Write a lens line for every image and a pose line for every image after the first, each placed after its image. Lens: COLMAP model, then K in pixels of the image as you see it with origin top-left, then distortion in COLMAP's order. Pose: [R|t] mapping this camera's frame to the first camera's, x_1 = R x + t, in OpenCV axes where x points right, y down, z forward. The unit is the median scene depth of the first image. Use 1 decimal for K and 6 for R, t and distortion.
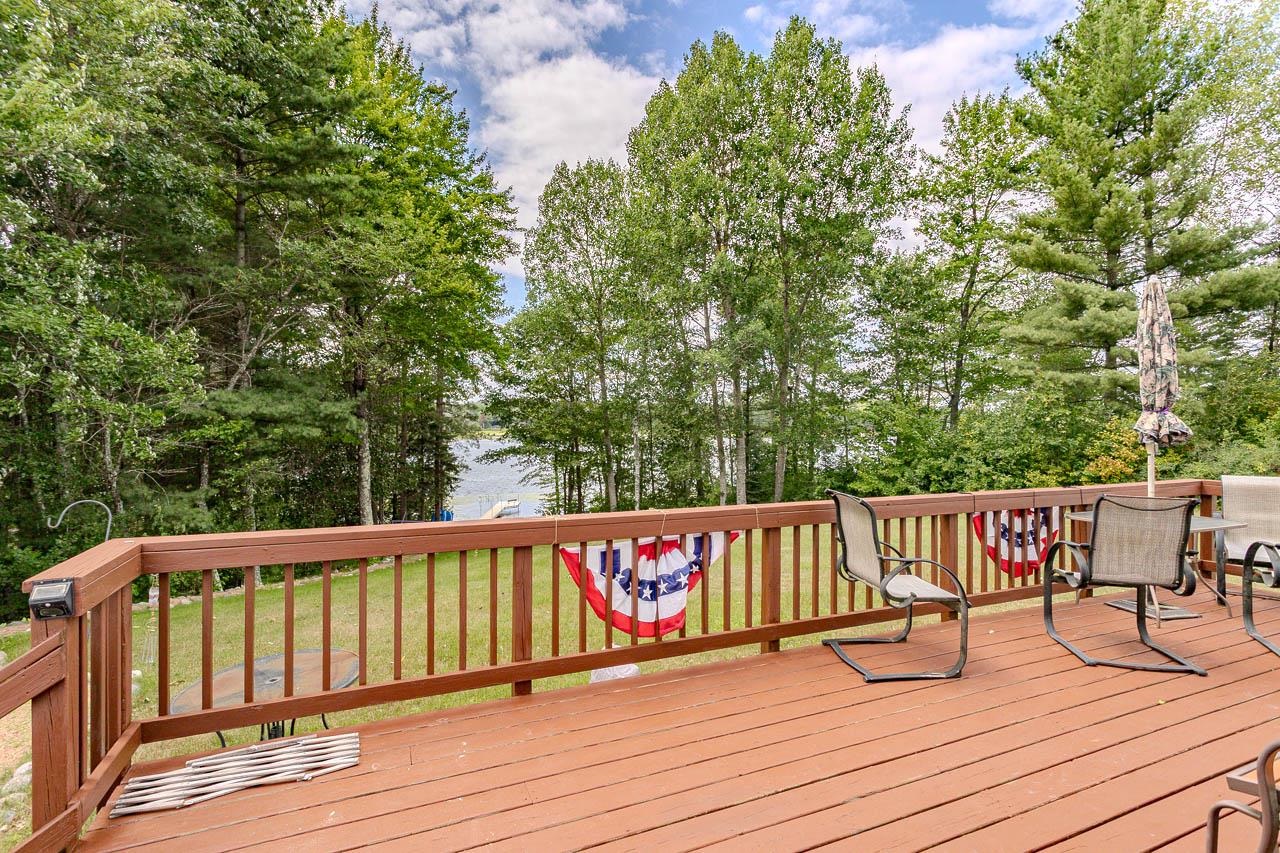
lens RADIAL K [[601.2, 0, 640.0], [0, 601.2, 426.5], [0, 0, 1]] dist [0.002117, -0.000057]
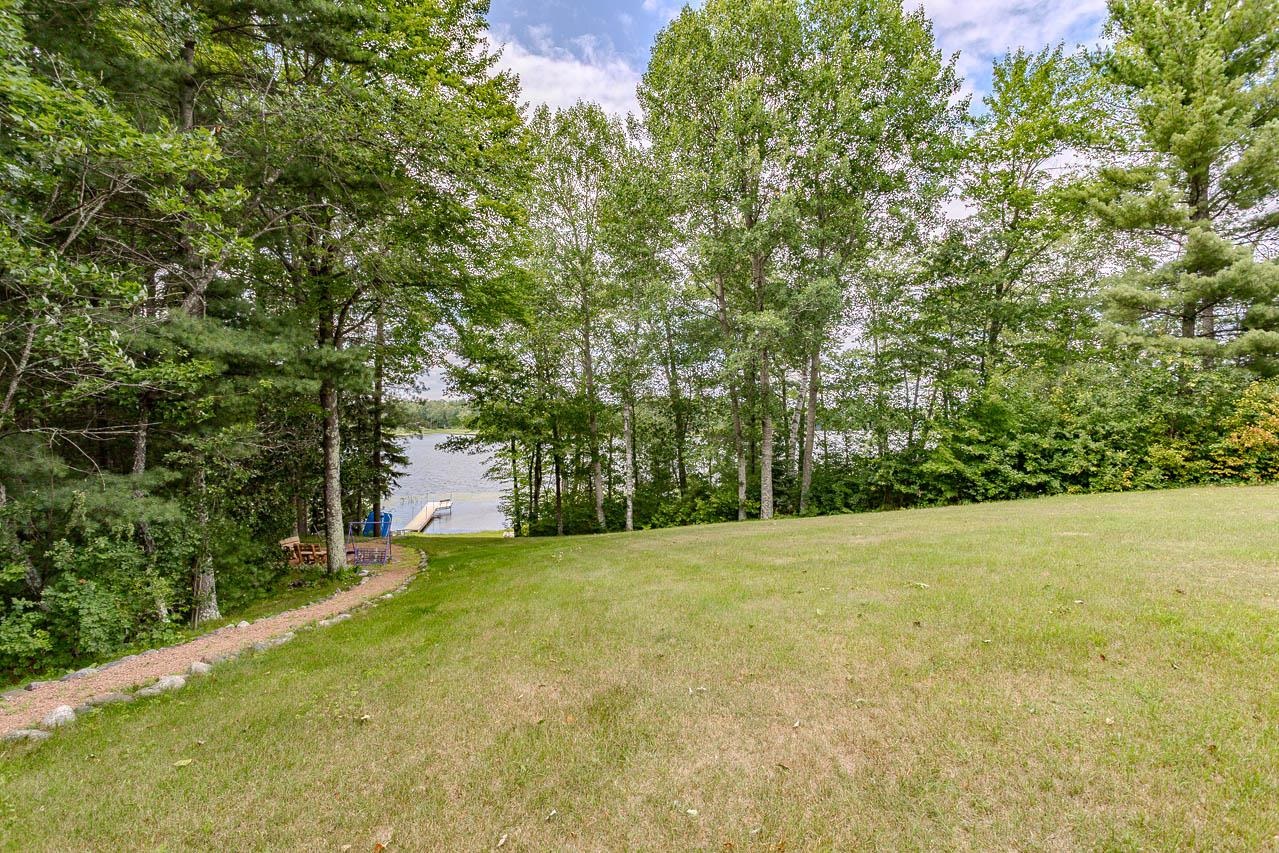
lens RADIAL K [[600.7, 0, 639.5], [0, 600.7, 426.5], [0, 0, 1]] dist [0.002117, -0.000057]
pose [[0.985498, 0.001494, 0.169680, -0.267347], [-0.001050, 0.999996, -0.002705, 0.050230], [-0.169683, 0.002487, 0.985496, 0.245077]]
